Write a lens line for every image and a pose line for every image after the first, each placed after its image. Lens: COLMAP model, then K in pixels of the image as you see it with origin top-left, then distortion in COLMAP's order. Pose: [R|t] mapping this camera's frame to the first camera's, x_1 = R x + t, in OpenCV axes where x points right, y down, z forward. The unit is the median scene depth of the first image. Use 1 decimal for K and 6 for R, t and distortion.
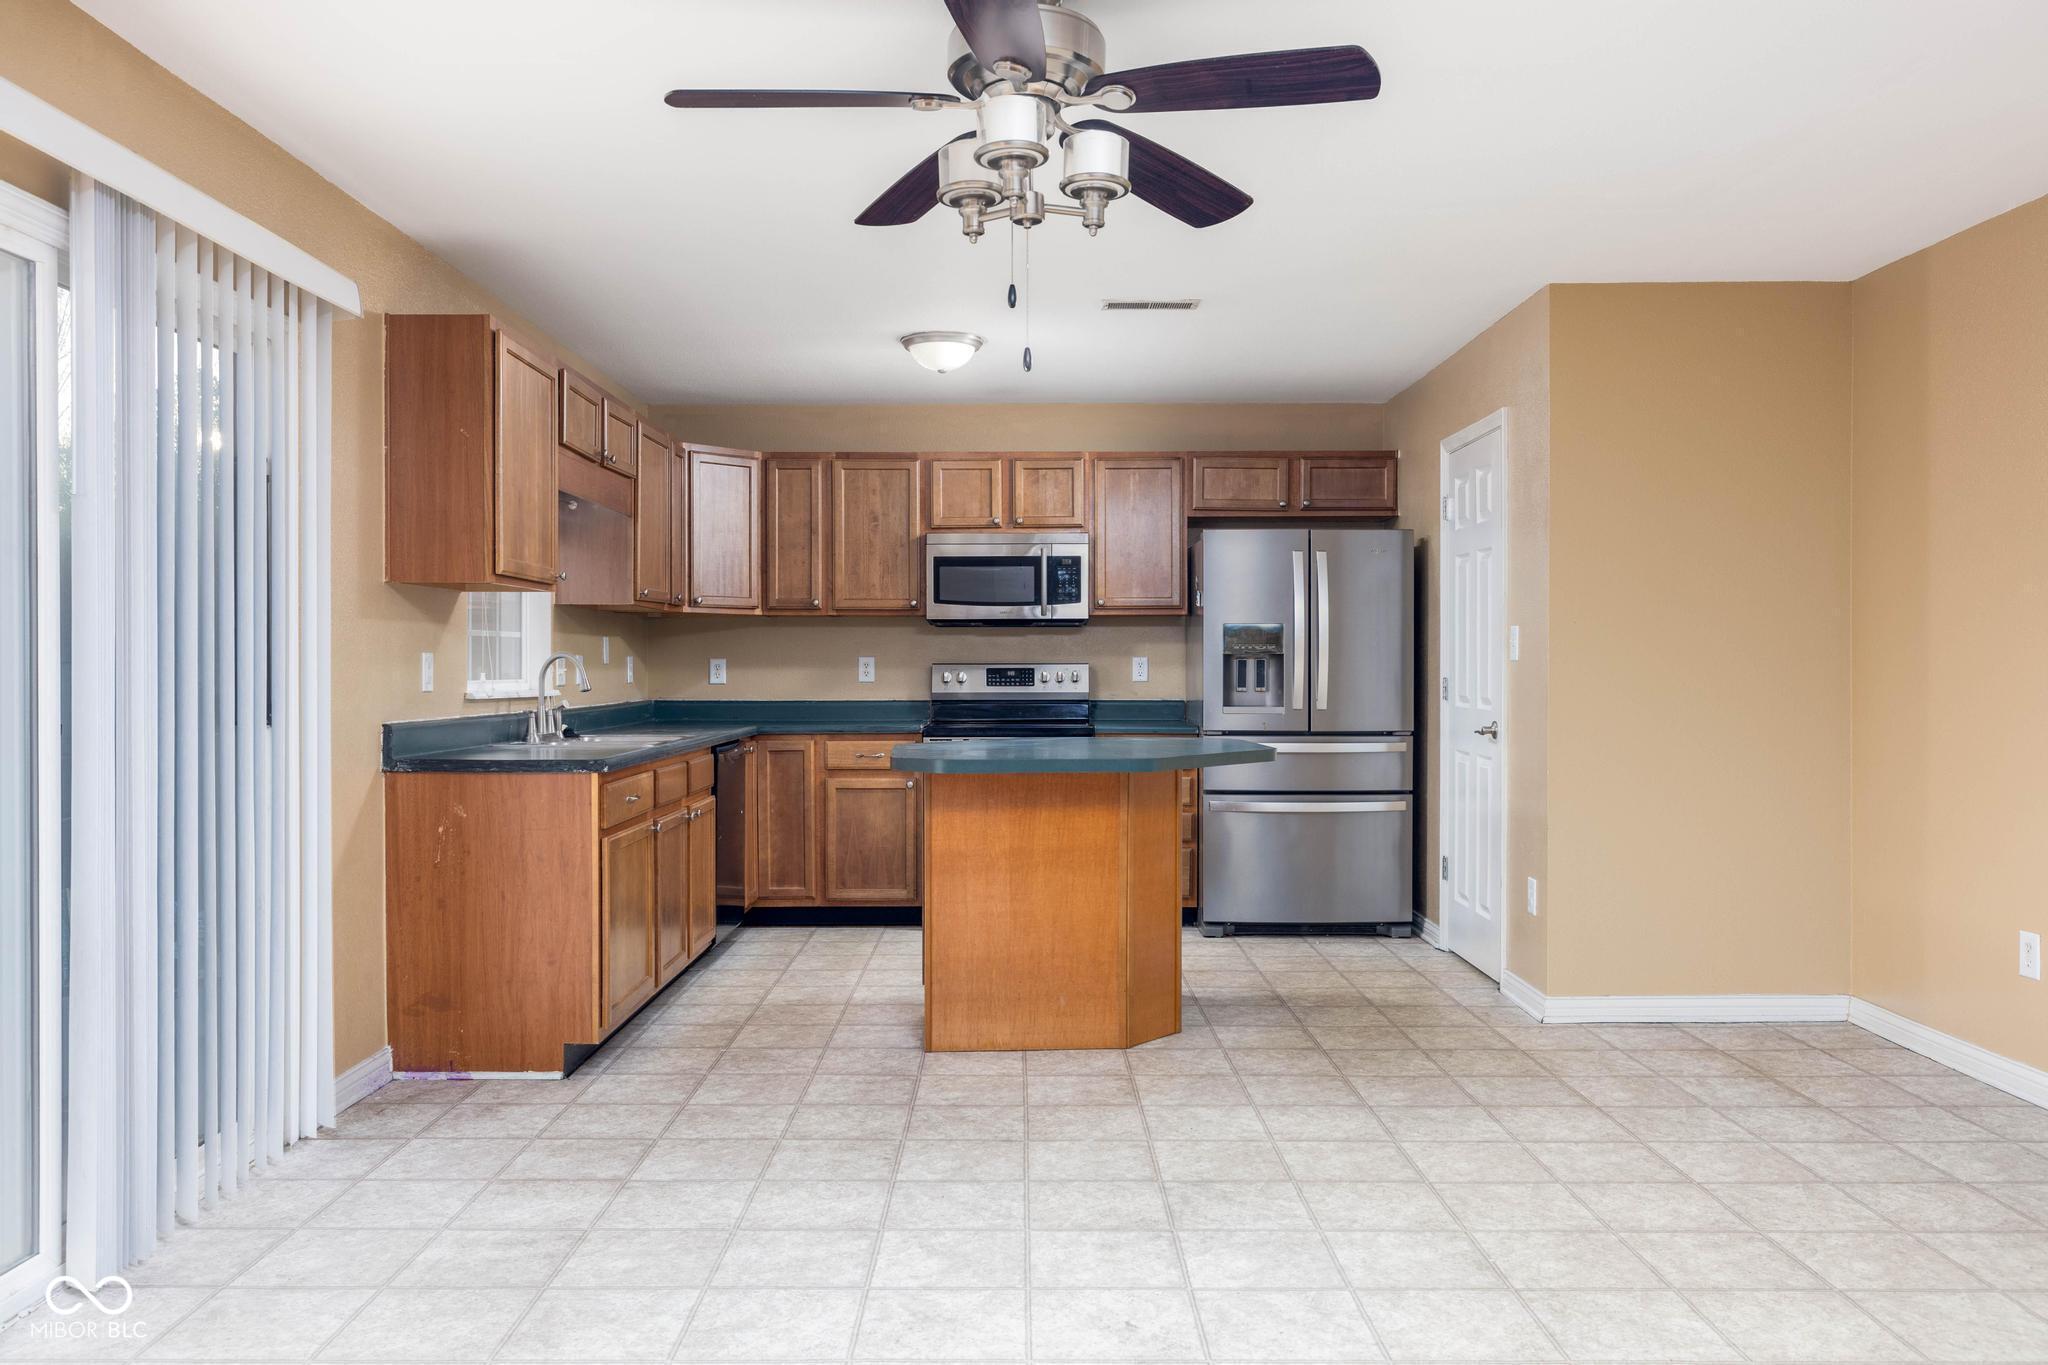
lens RADIAL K [[1552.2, 0, 1023.0], [0, 1552.2, 670.8], [0, 0, 1]] dist [0.007883, 0.016196]
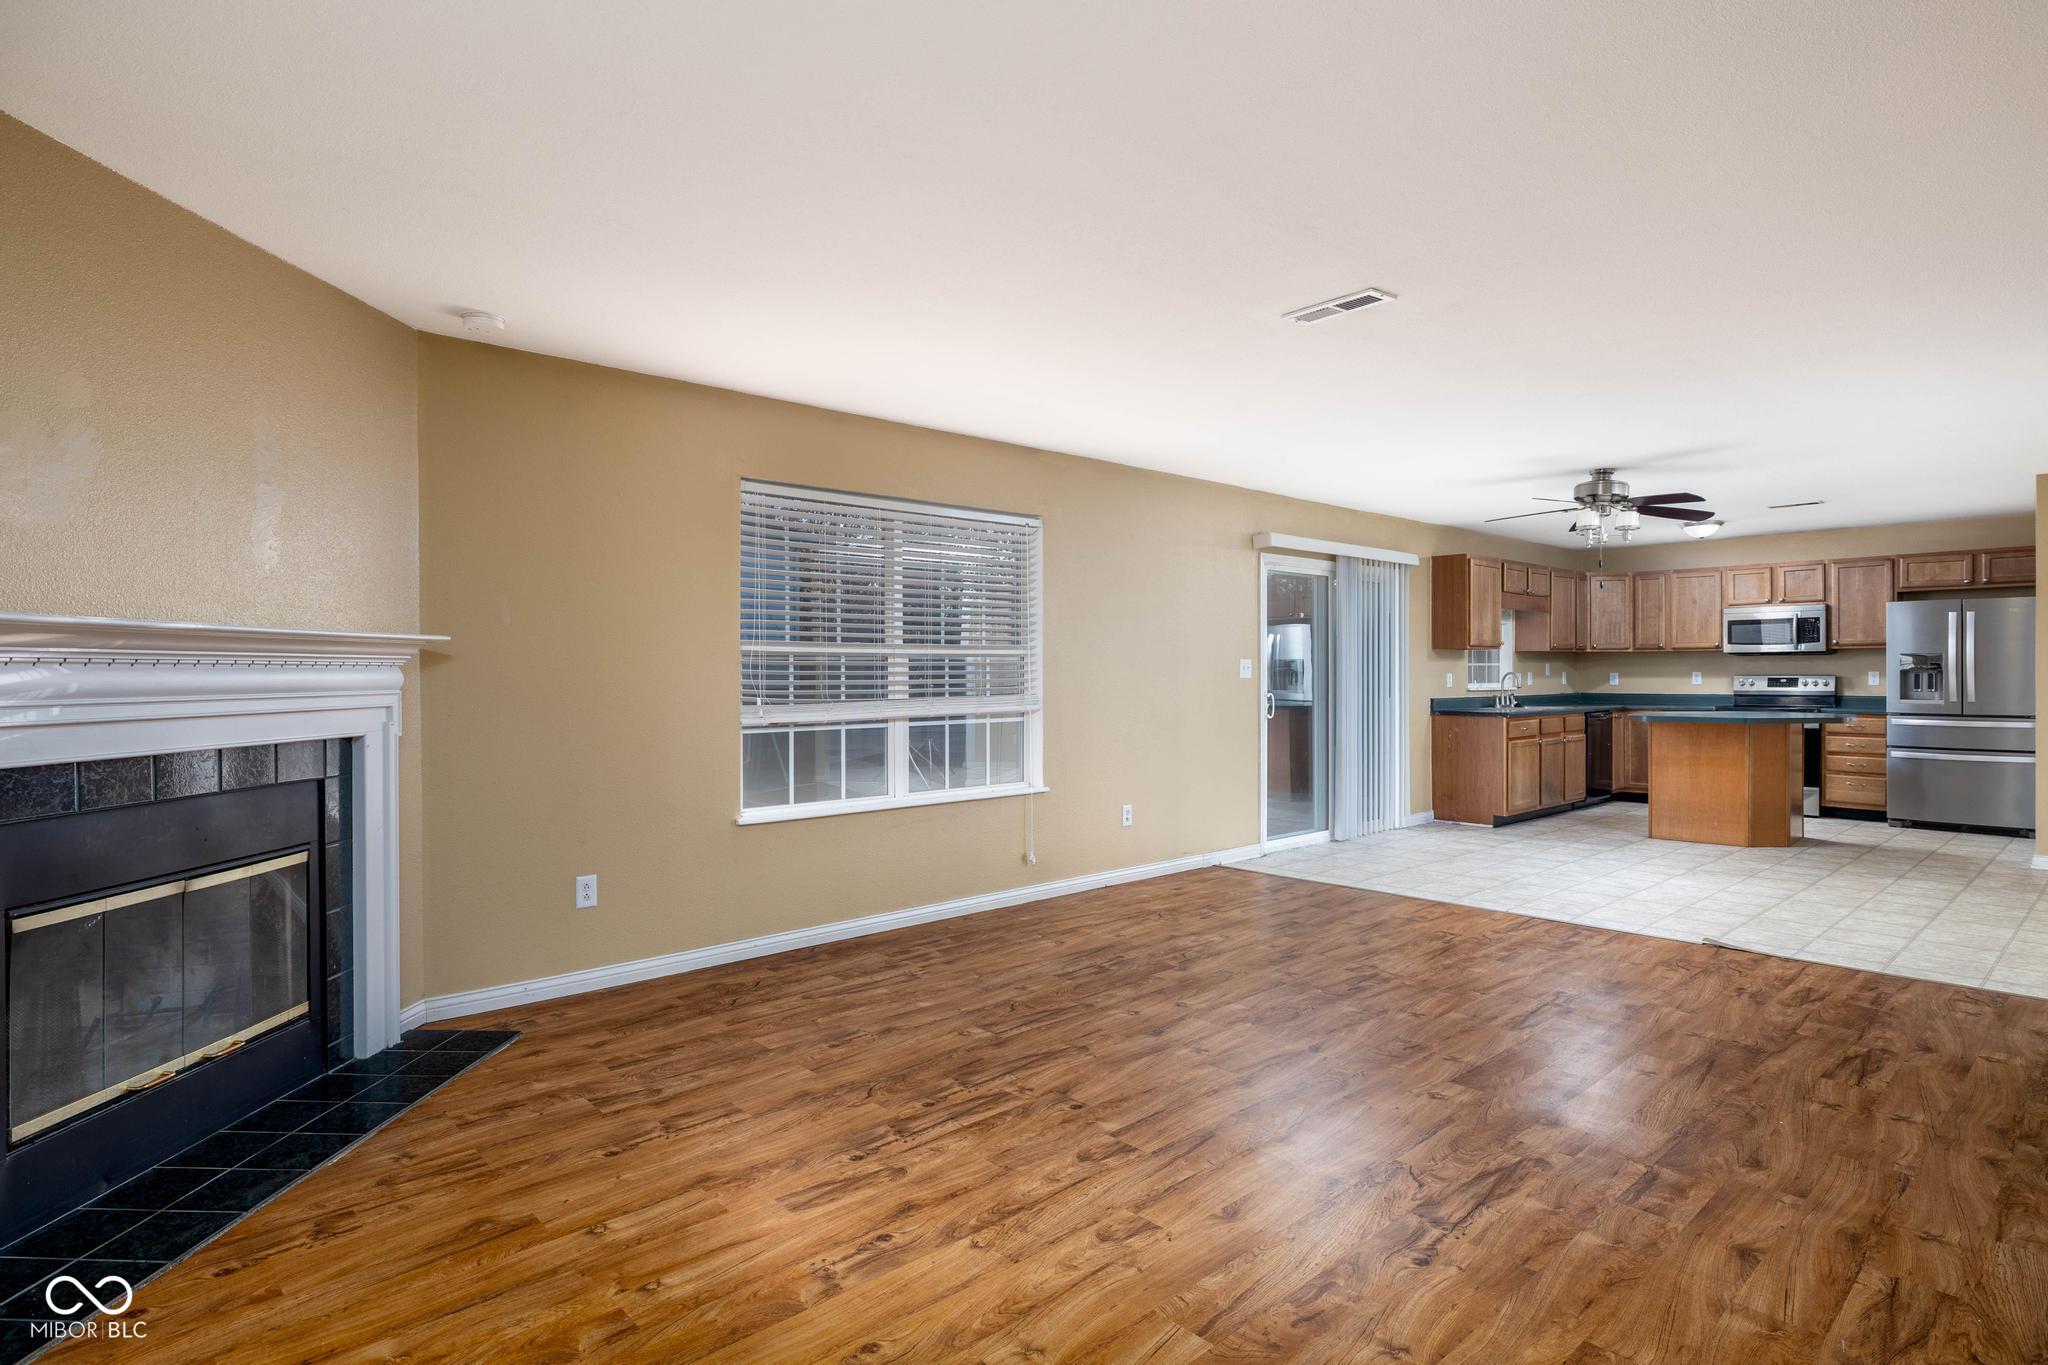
lens RADIAL K [[1068.9, 0, 1017.9], [0, 1068.9, 671.6], [0, 0, 1]] dist [-0.007450, 0.005007]
pose [[0.671303, -0.001941, -0.741181, 0.345967], [-0.000330, 0.999996, -0.002918, -0.005220], [0.741183, 0.002204, 0.671299, -0.571129]]
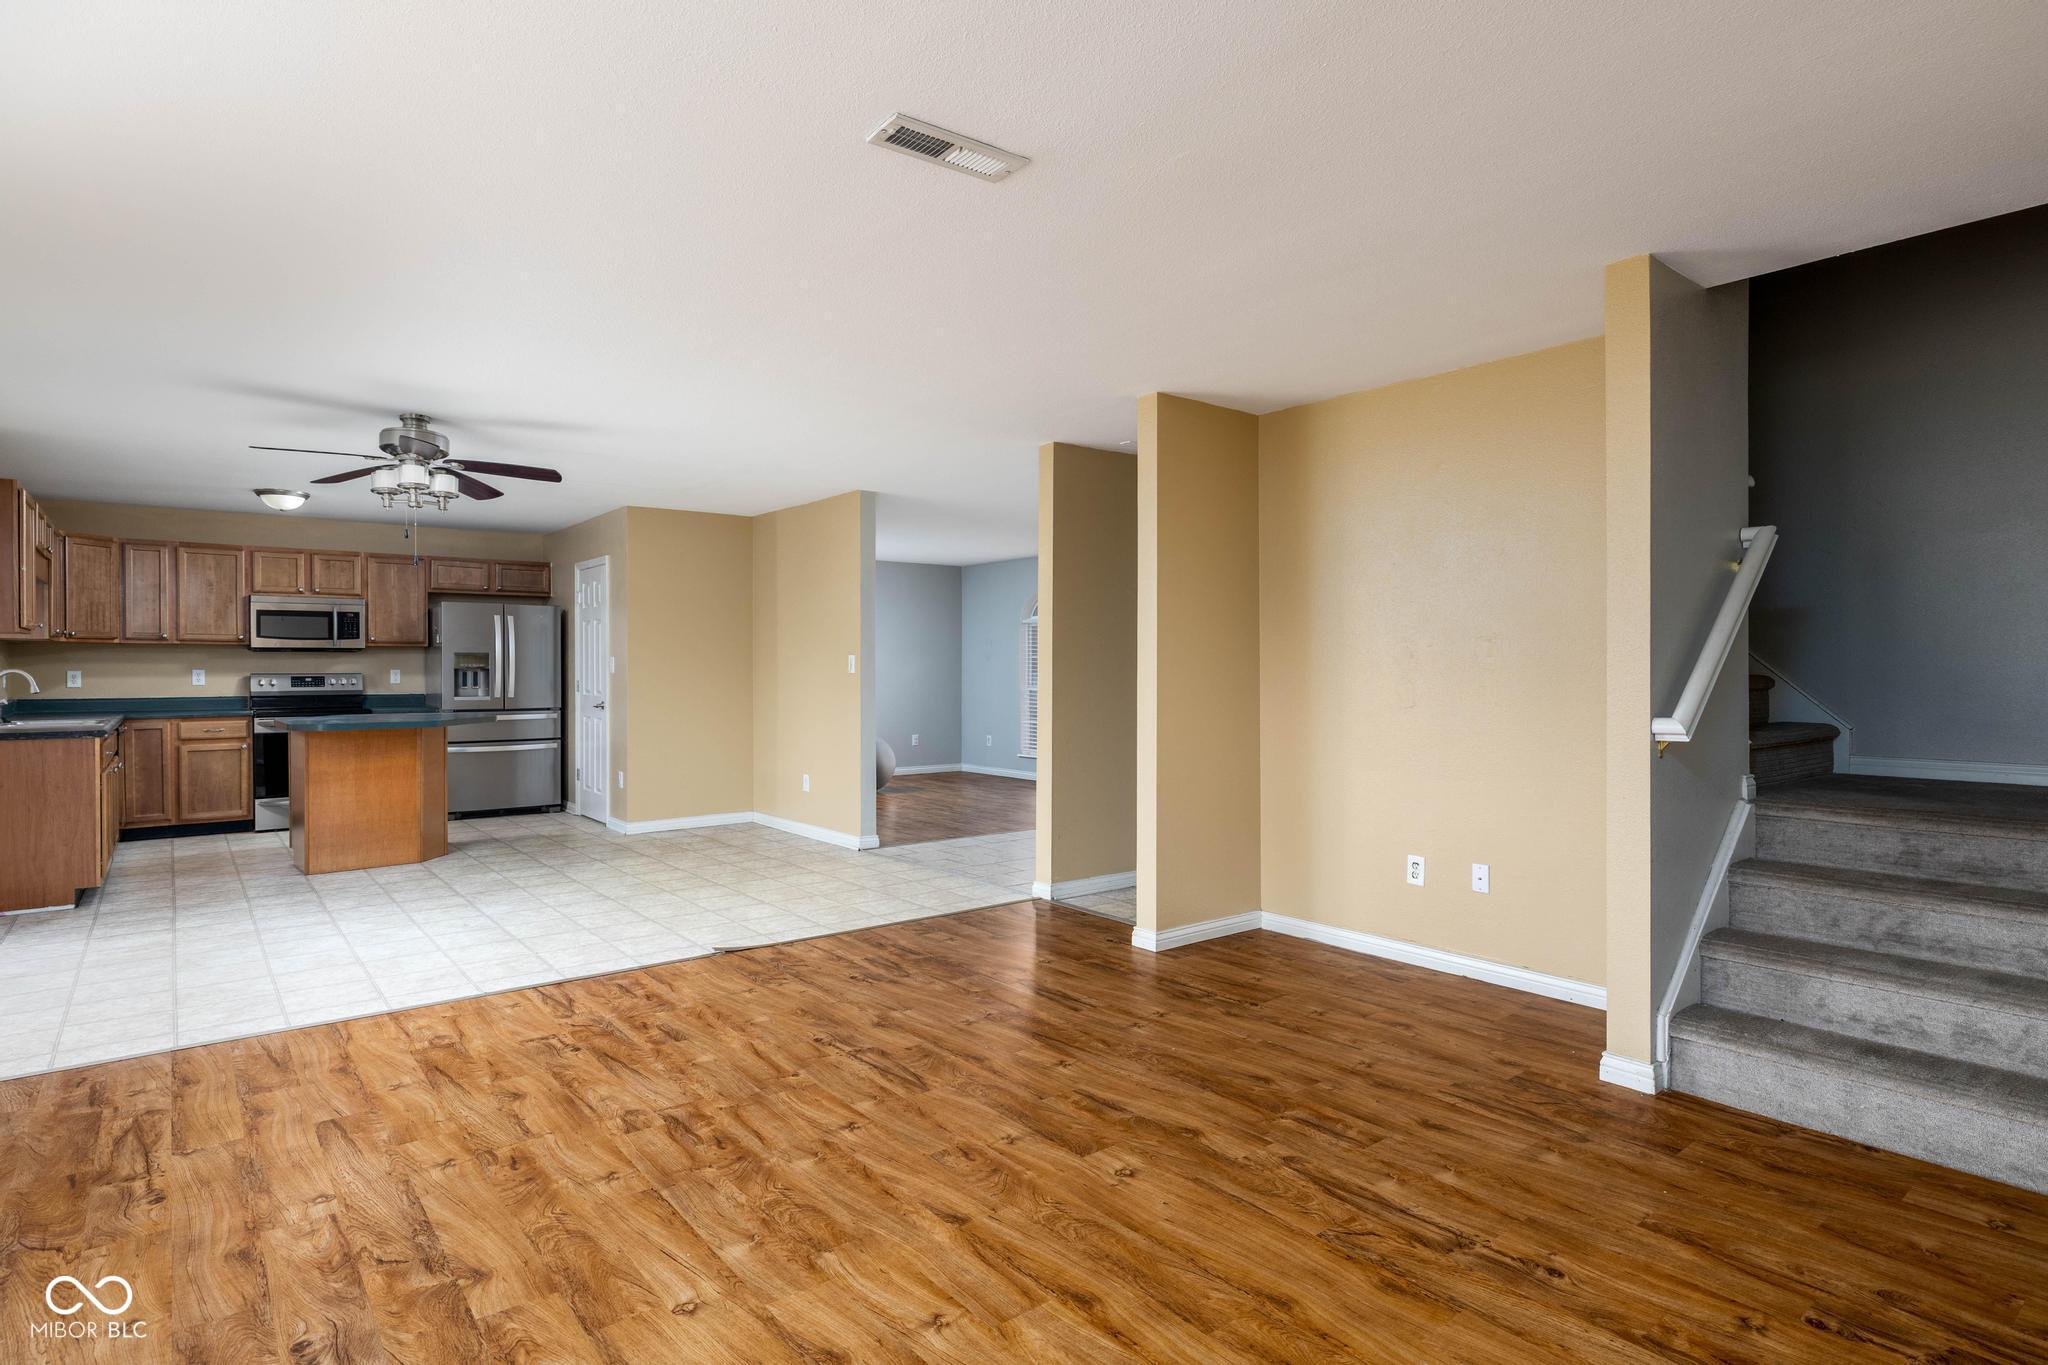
lens RADIAL K [[1068.9, 0, 1020.3], [0, 1068.9, 676.2], [0, 0, 1]] dist [-0.007450, 0.005007]
pose [[0.784983, -0.005854, 0.619489, -0.126960], [0.002683, 0.999978, 0.006050, -0.007142], [-0.619511, -0.003087, 0.784982, -0.414763]]
